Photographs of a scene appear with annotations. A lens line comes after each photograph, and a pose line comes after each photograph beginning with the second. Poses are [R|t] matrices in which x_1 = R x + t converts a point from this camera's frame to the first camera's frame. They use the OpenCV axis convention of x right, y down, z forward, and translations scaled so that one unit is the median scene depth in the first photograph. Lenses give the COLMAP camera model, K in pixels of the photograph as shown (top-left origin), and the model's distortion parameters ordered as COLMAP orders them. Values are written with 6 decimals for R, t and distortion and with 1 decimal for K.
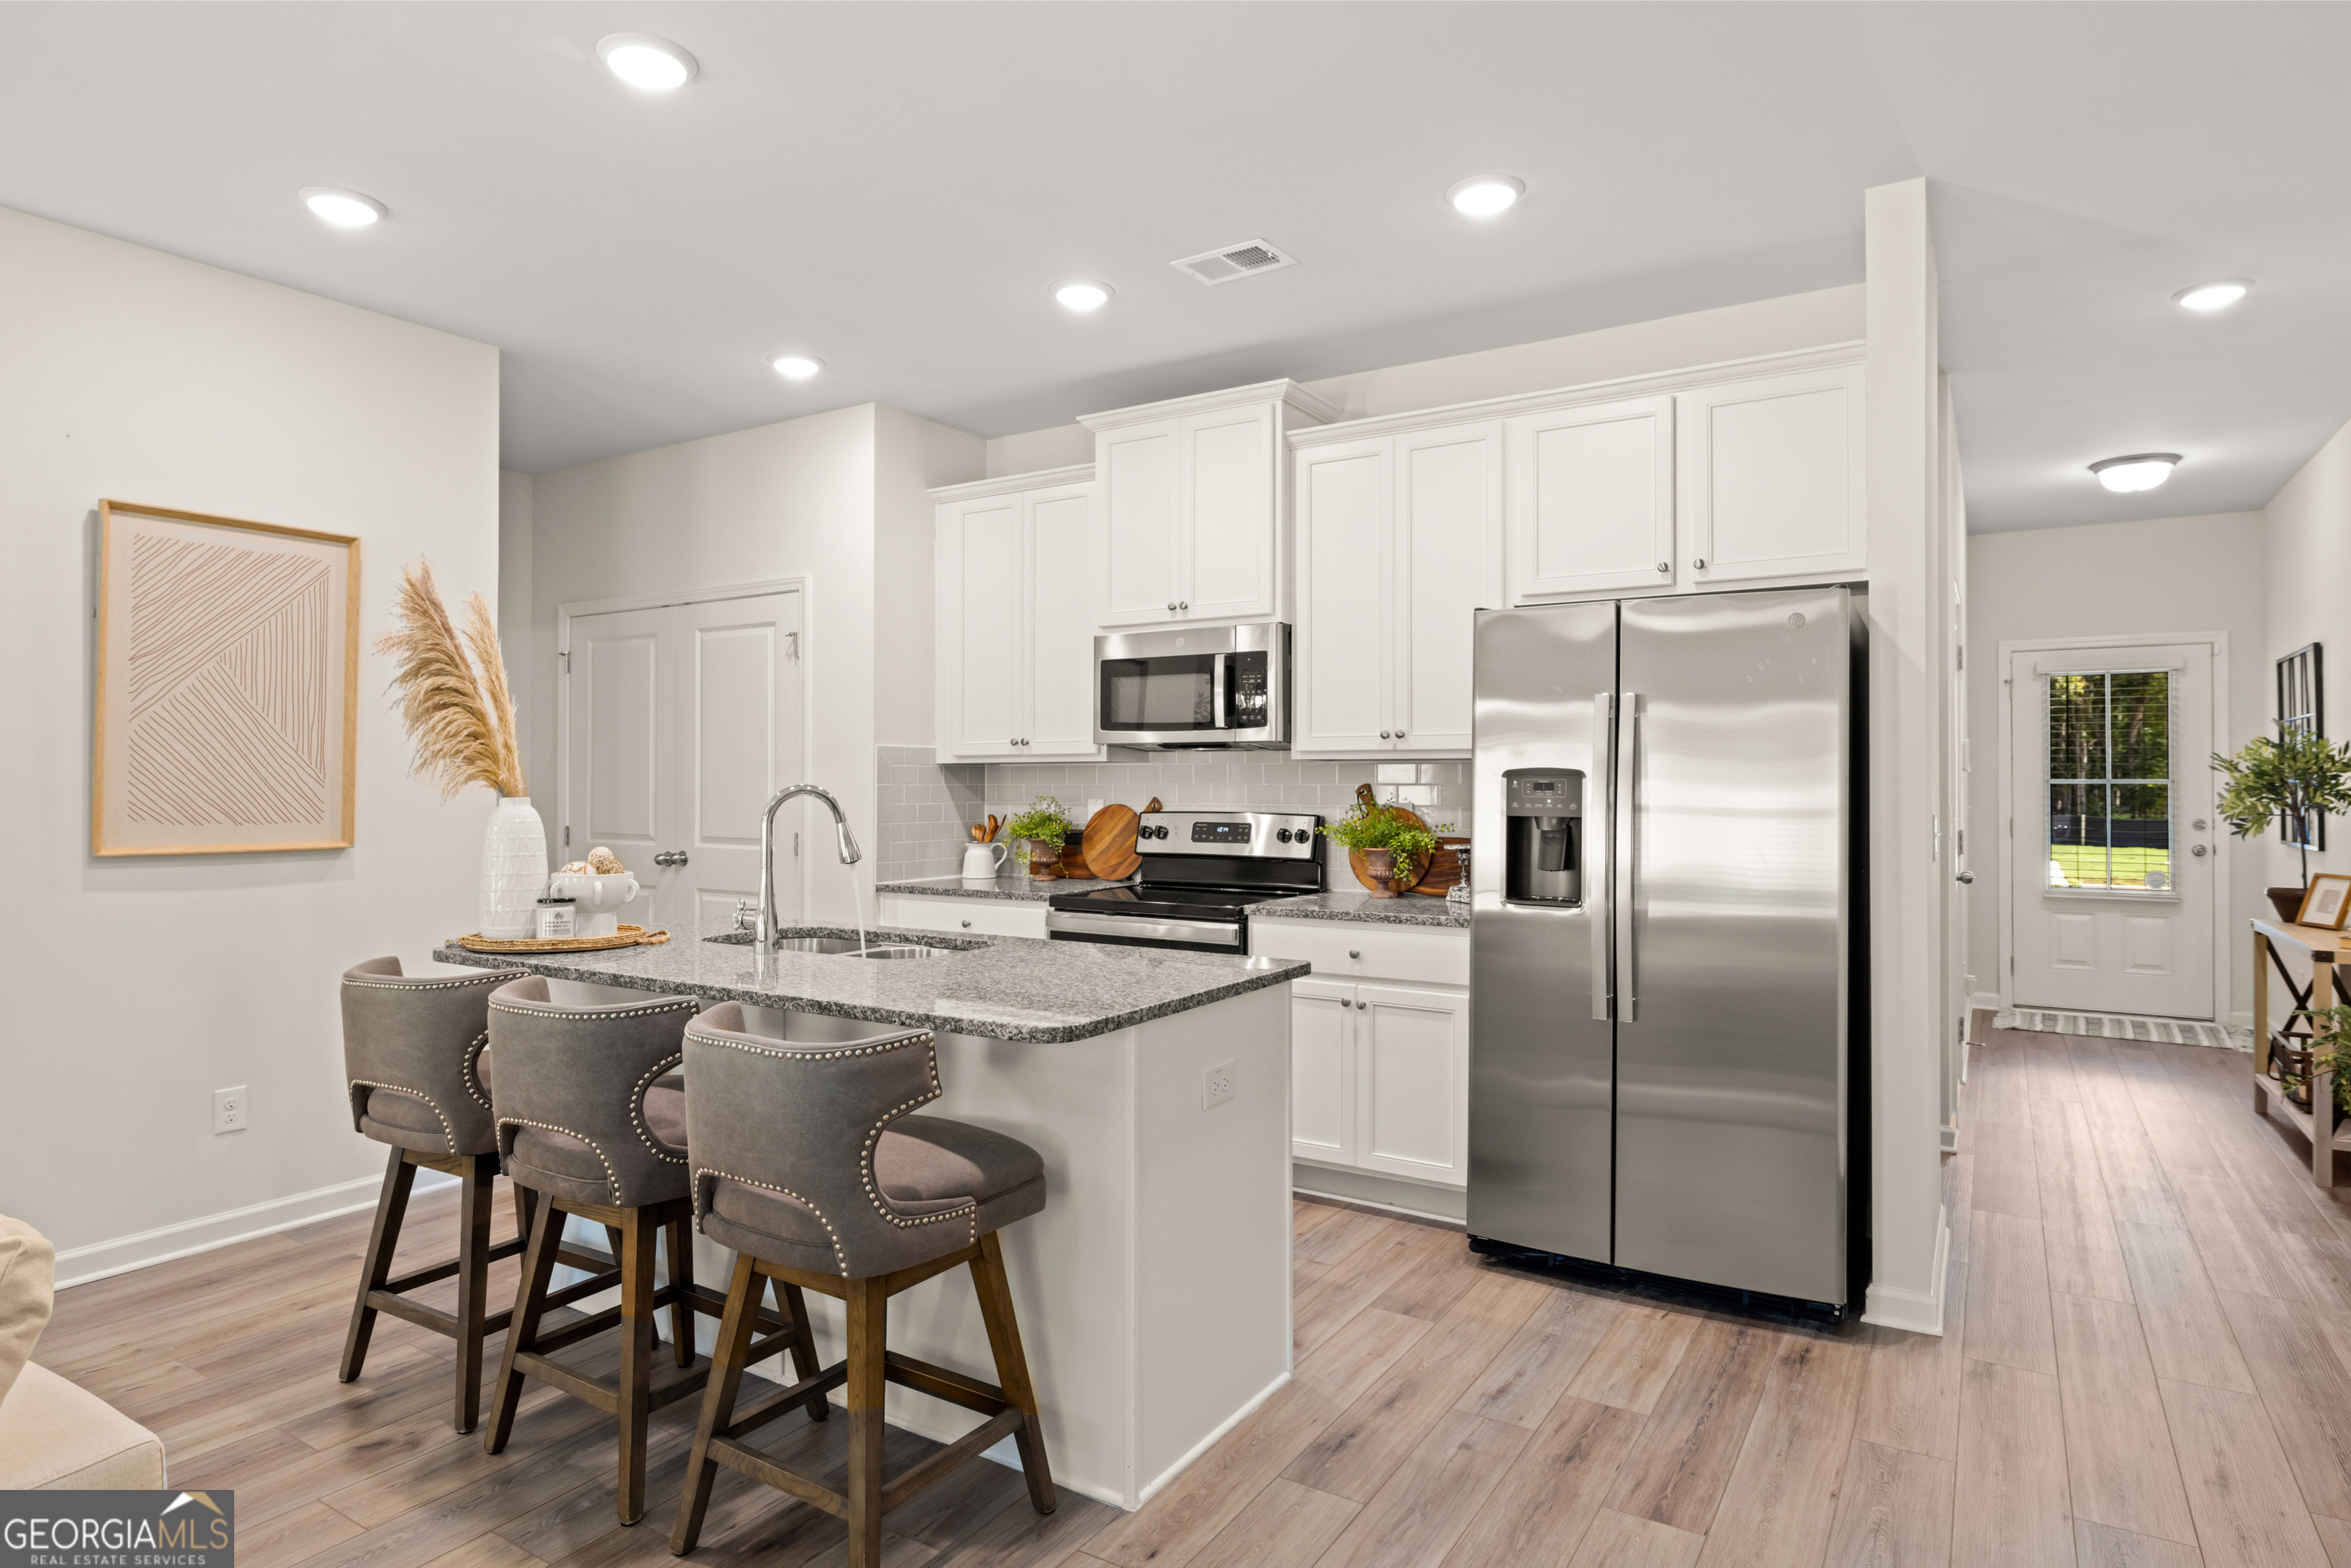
lens RADIAL K [[1315.9, 0, 1168.7], [0, 1315.9, 775.1], [0, 0, 1]] dist [0.003934, -0.001012]
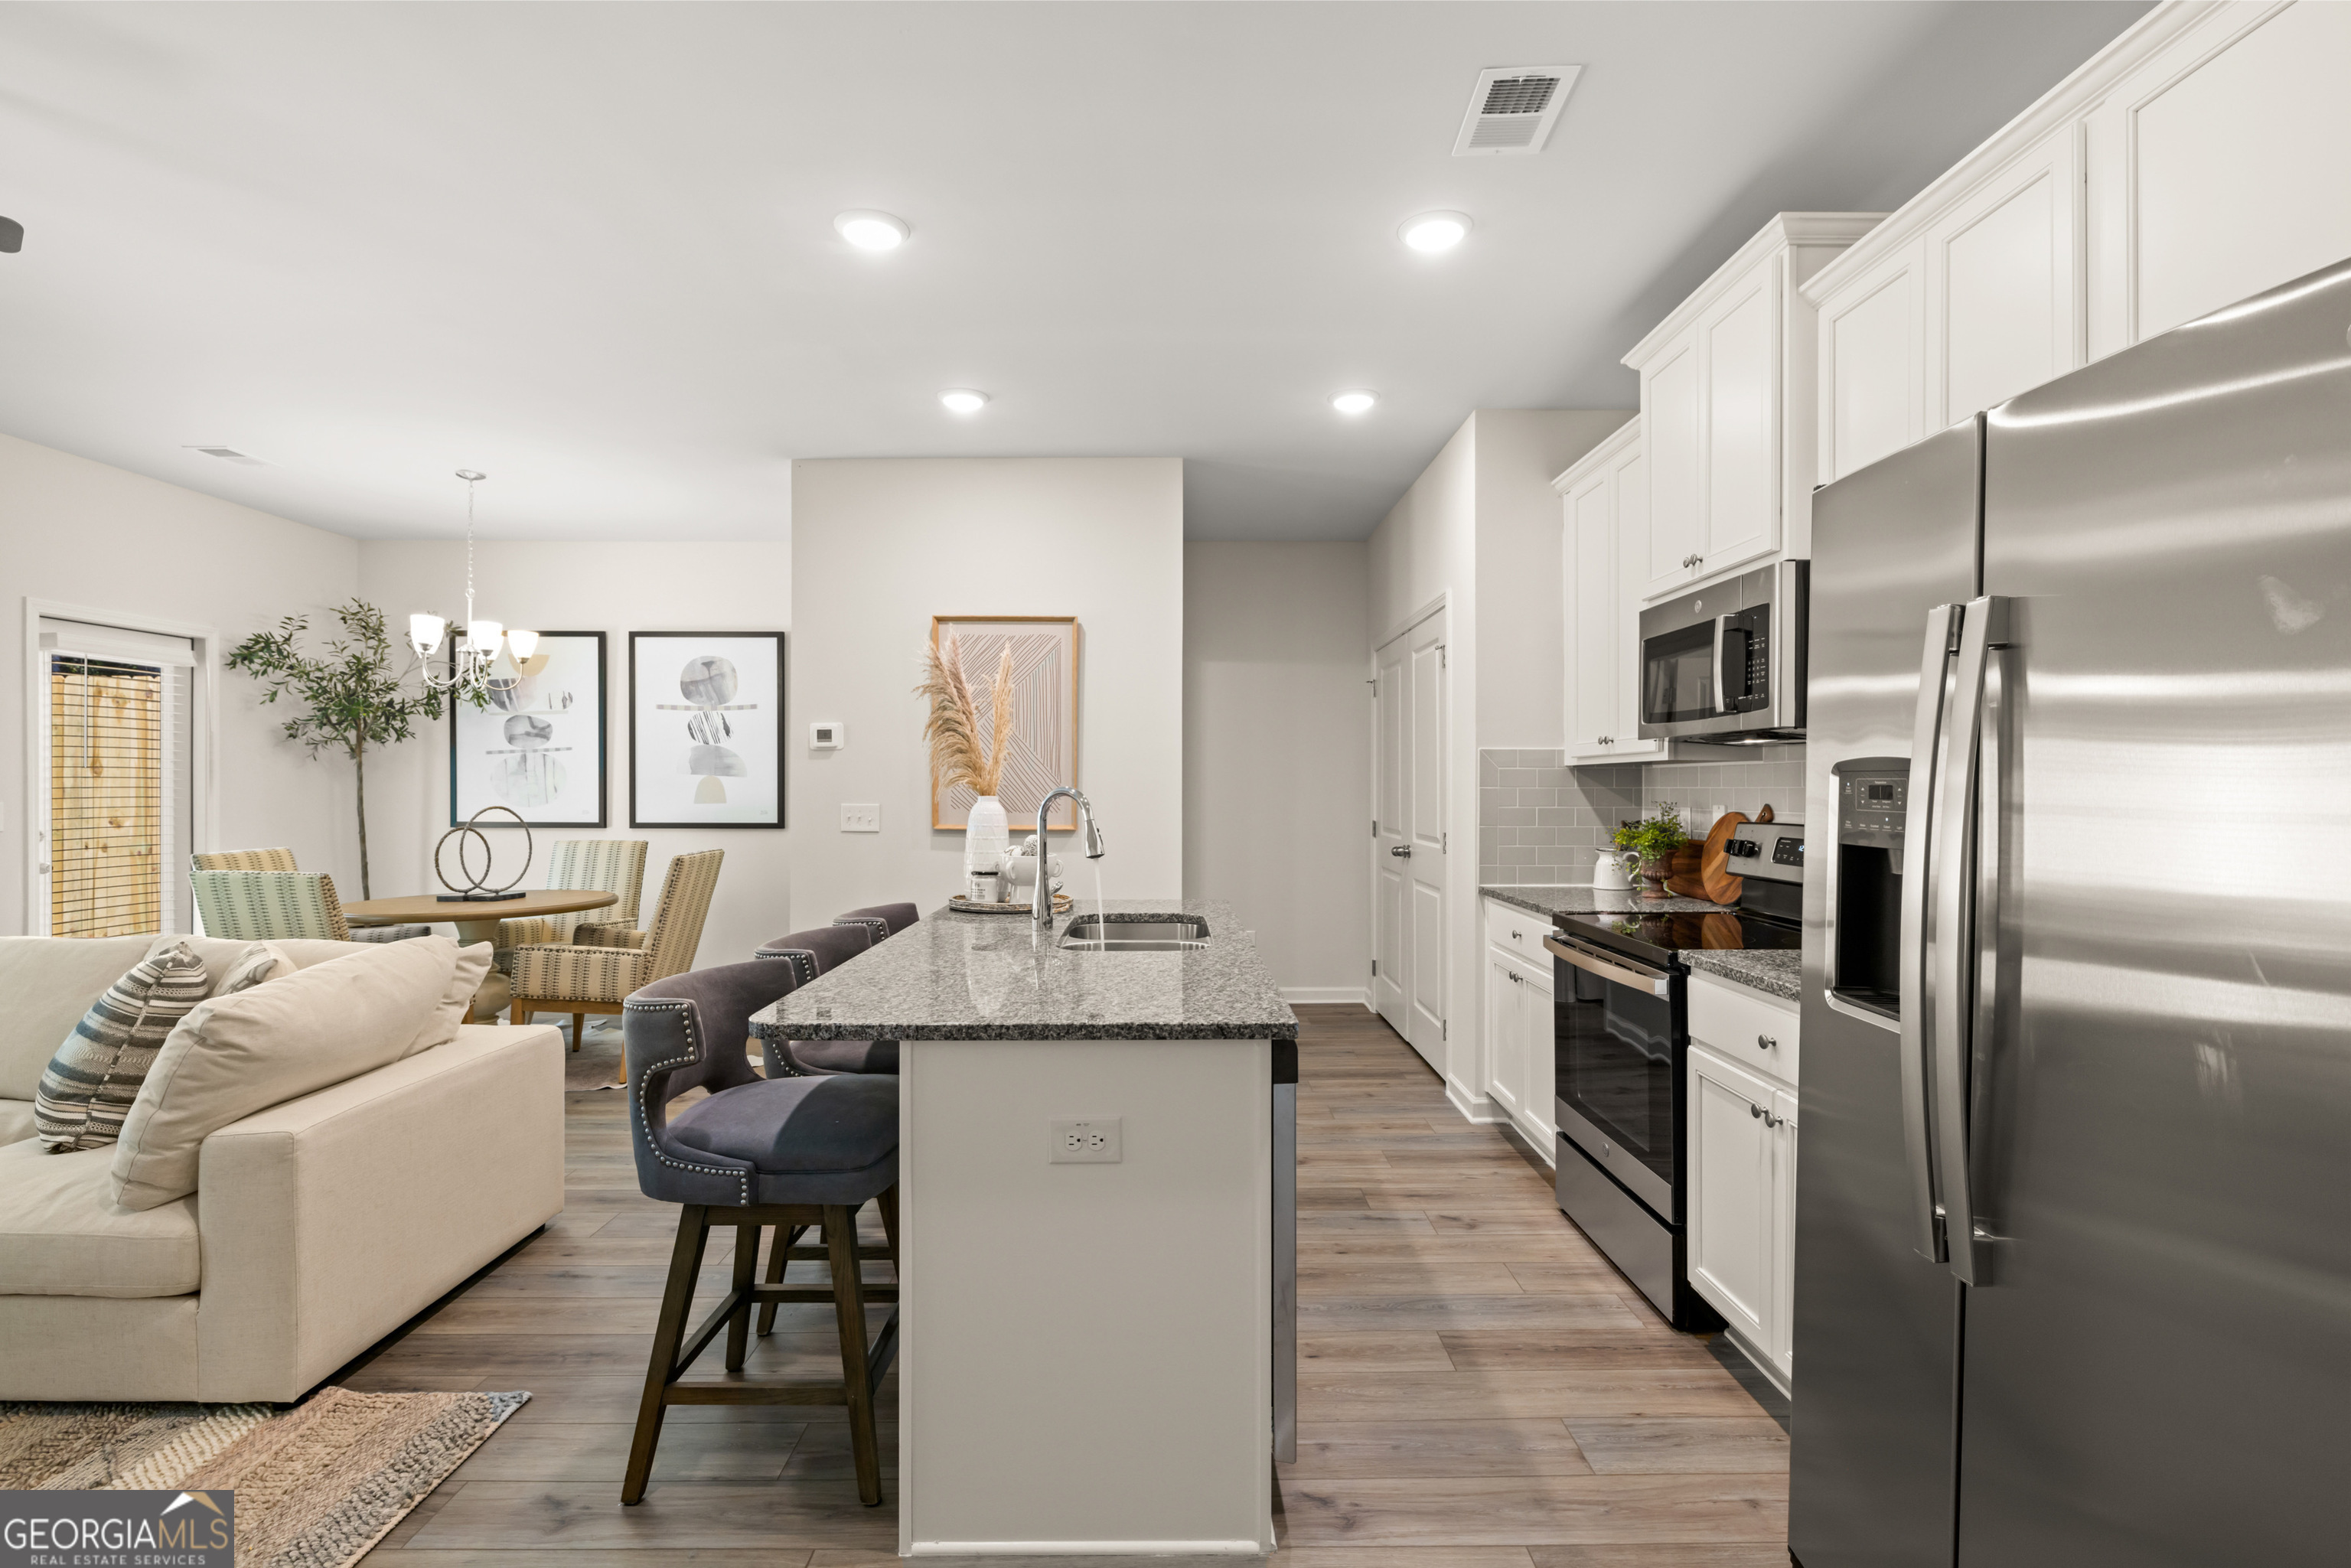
lens RADIAL K [[1070.4, 0, 1166.8], [0, 1070.4, 784.9], [0, 0, 1]] dist [-0.000070, 0.001245]
pose [[0.536768, -0.000095, -0.843730, 0.393809], [0.003636, 0.999991, 0.002200, 0.002874], [0.843722, -0.004249, 0.536763, 0.408848]]
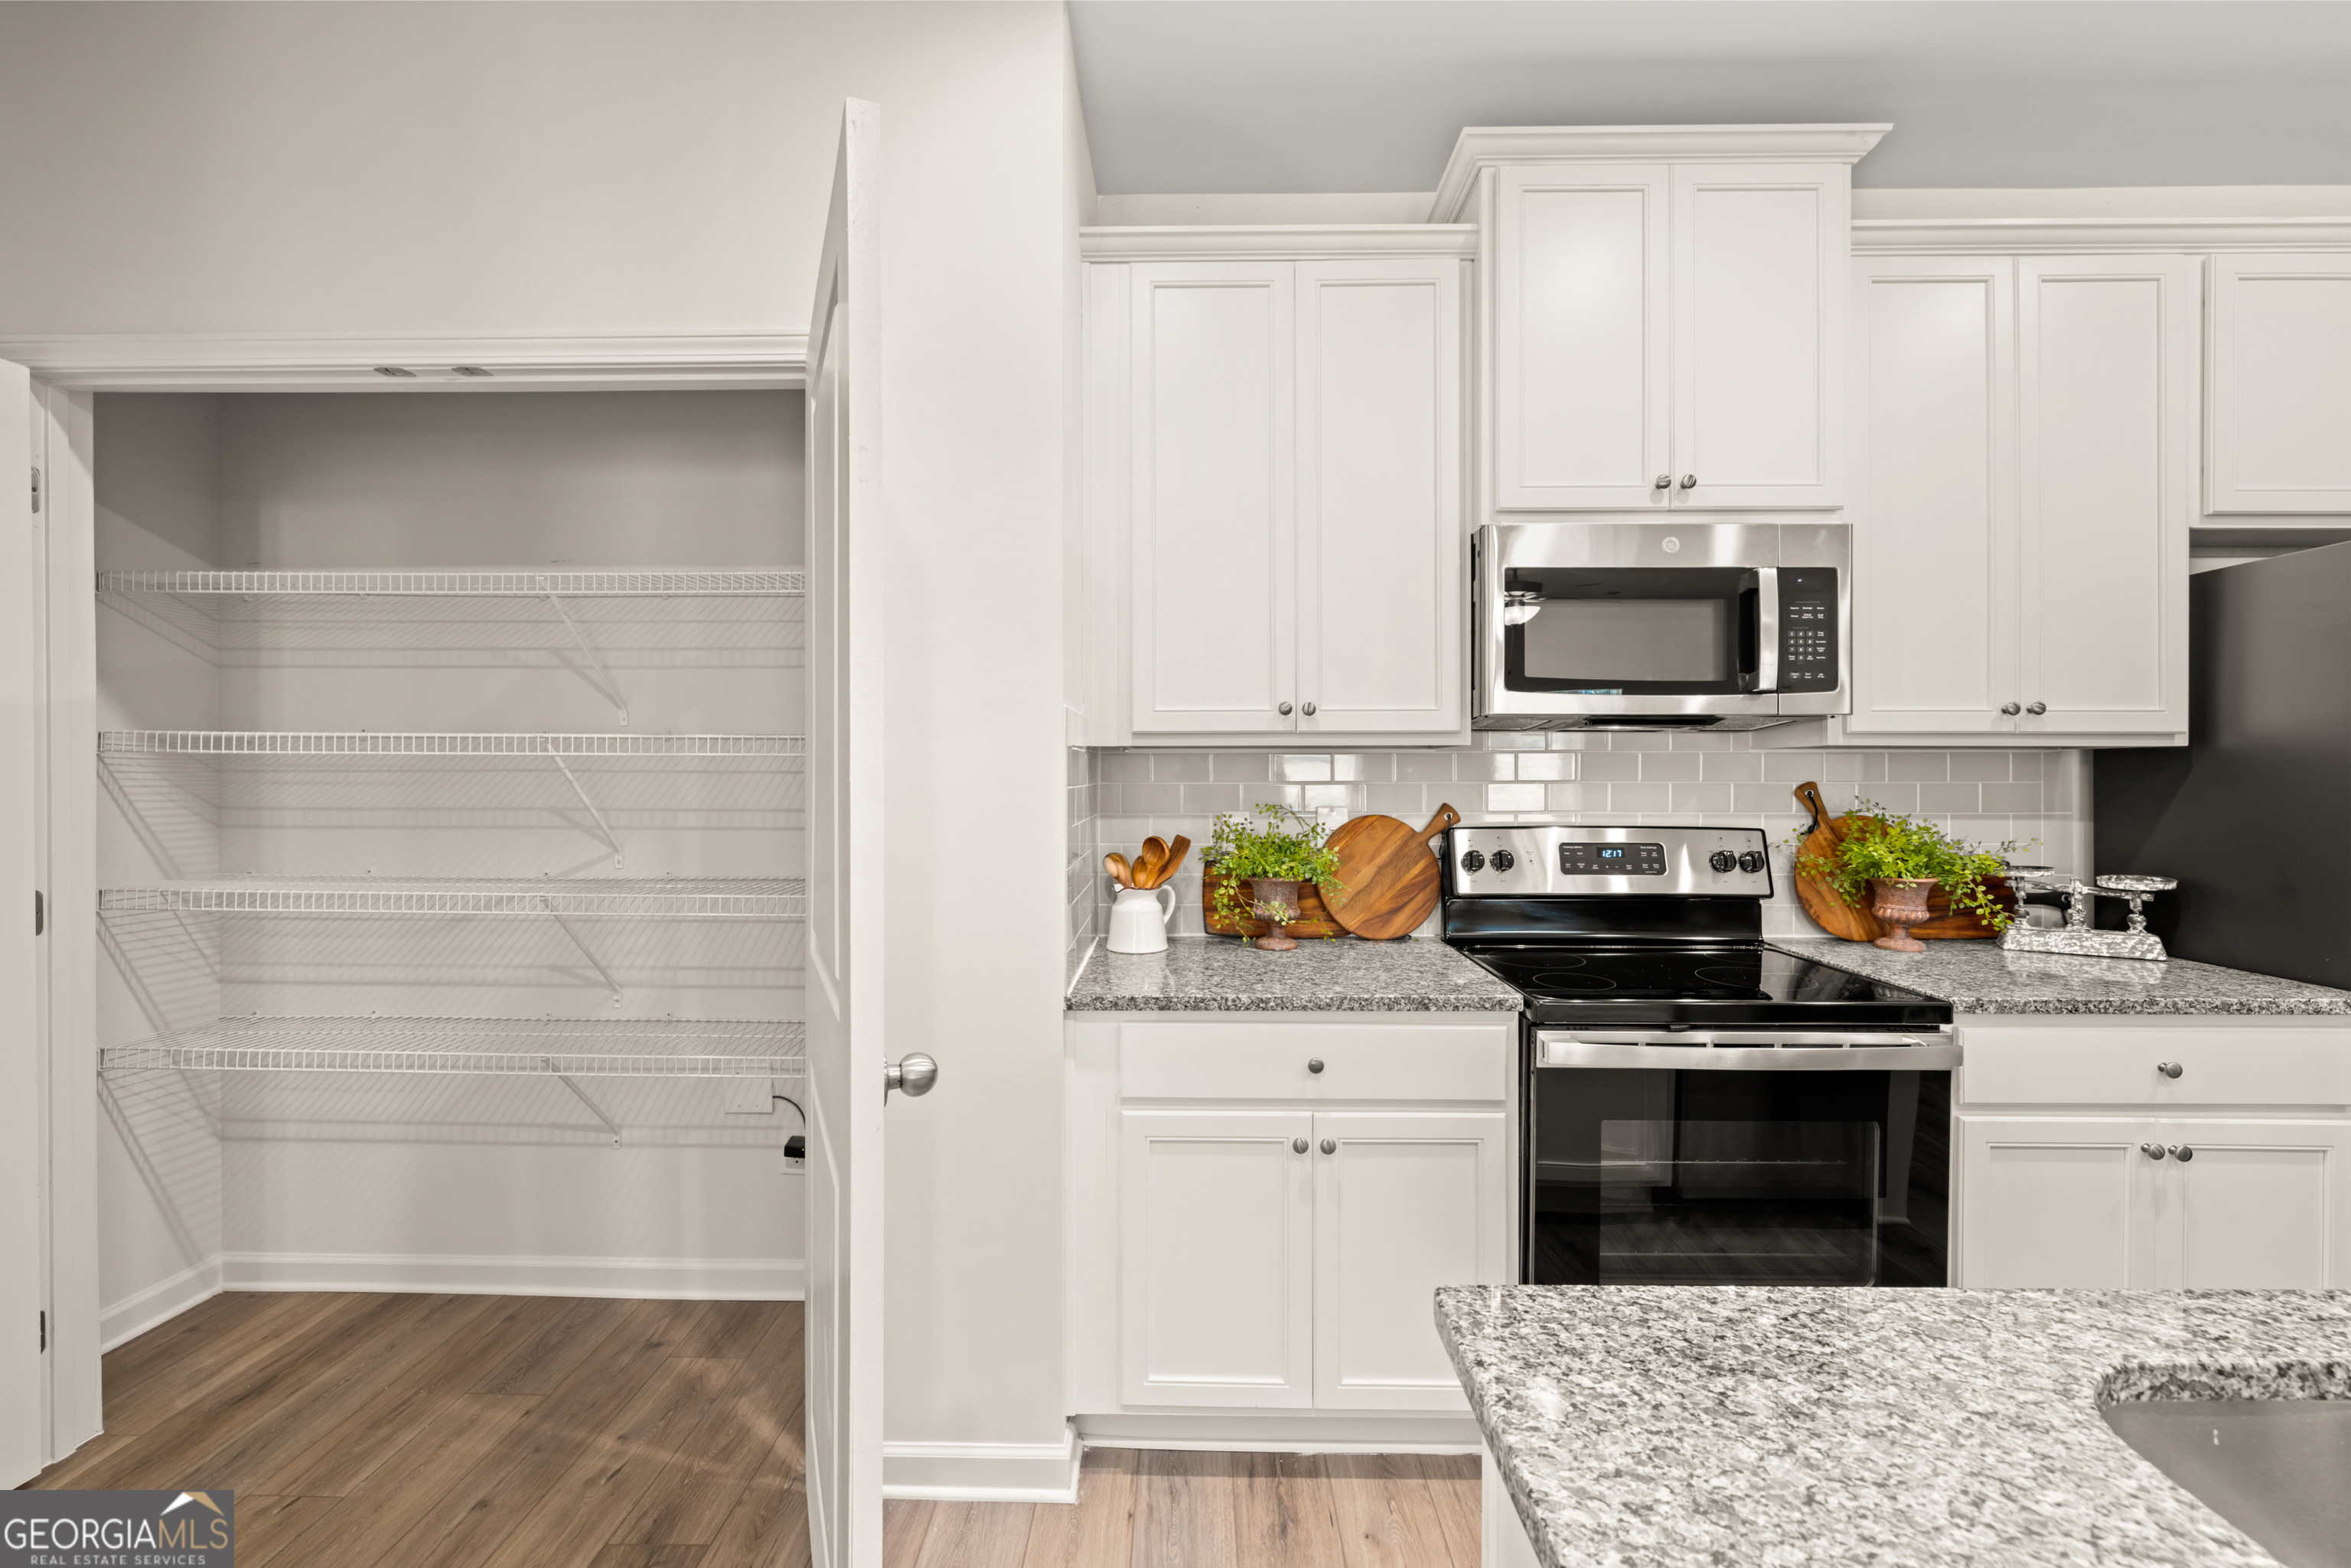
lens RADIAL K [[984.1, 0, 1172.6], [0, 984.1, 776.3], [0, 0, 1]] dist [0.002124, 0.000414]
pose [[0.854961, -0.001616, 0.518690, -0.429717], [-0.002001, 0.999977, 0.006414, 0.000926], [-0.518689, -0.006521, 0.854938, 0.770946]]
